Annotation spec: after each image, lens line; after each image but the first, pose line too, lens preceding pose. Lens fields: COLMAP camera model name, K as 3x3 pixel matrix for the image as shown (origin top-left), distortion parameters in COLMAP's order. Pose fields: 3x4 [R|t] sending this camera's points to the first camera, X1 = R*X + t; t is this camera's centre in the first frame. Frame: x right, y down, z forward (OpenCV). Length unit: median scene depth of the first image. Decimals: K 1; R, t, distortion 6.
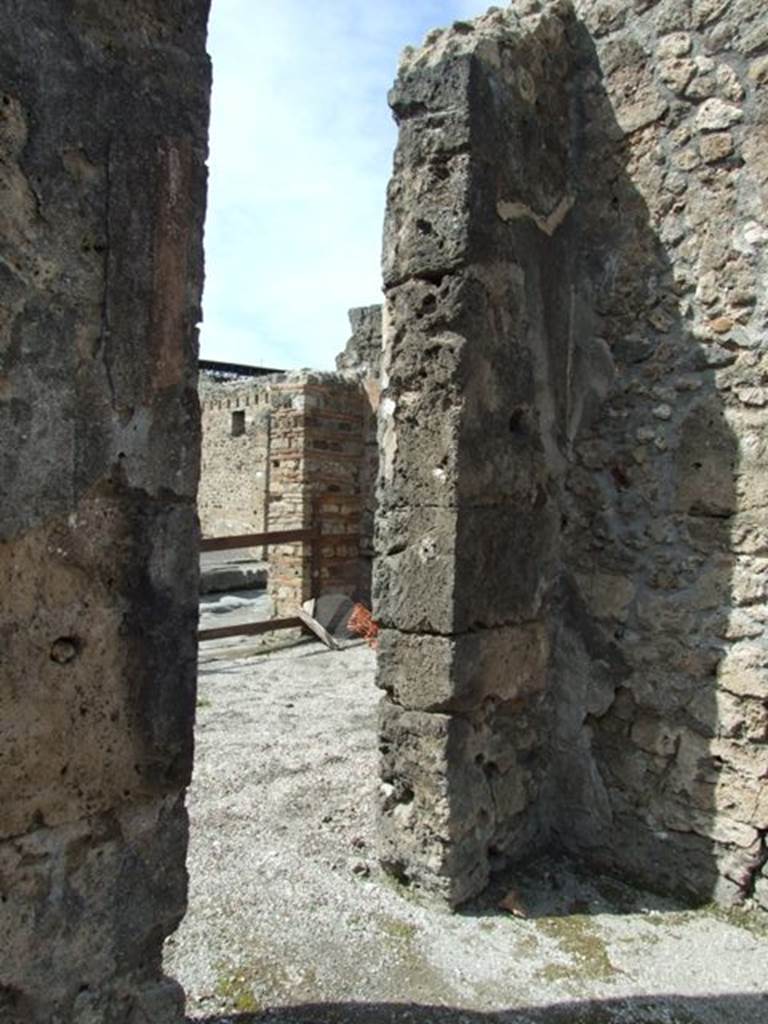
lens RADIAL K [[789.0, 0, 385.3], [0, 789.0, 505.2], [0, 0, 1]] dist [-0.055341, 0.047017]
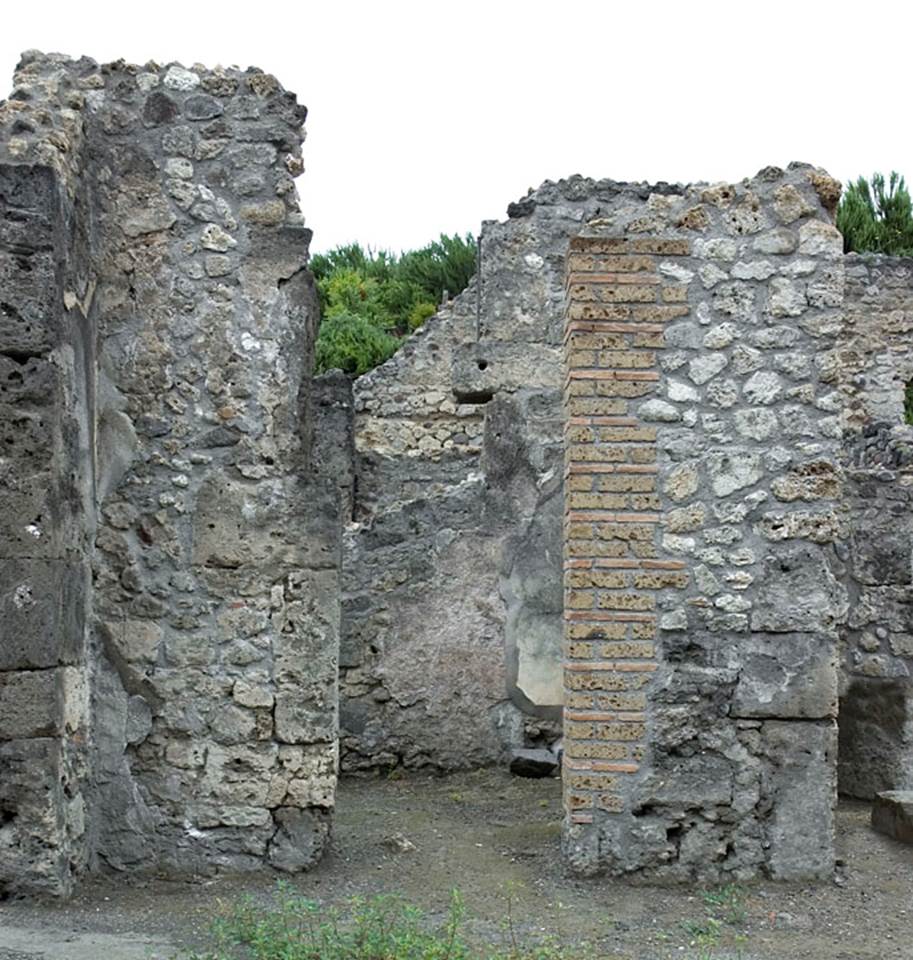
lens RADIAL K [[4556.8, 0, 464.1], [0, 4556.8, 481.0], [0, 0, 1]] dist [-2.295104, 0.000000]
pose [[0.708486, 0.023622, 0.705329, -4.109858], [0.030168, 0.997512, -0.063710, 0.325123], [-0.705080, 0.066416, 0.706011, -4.073138]]
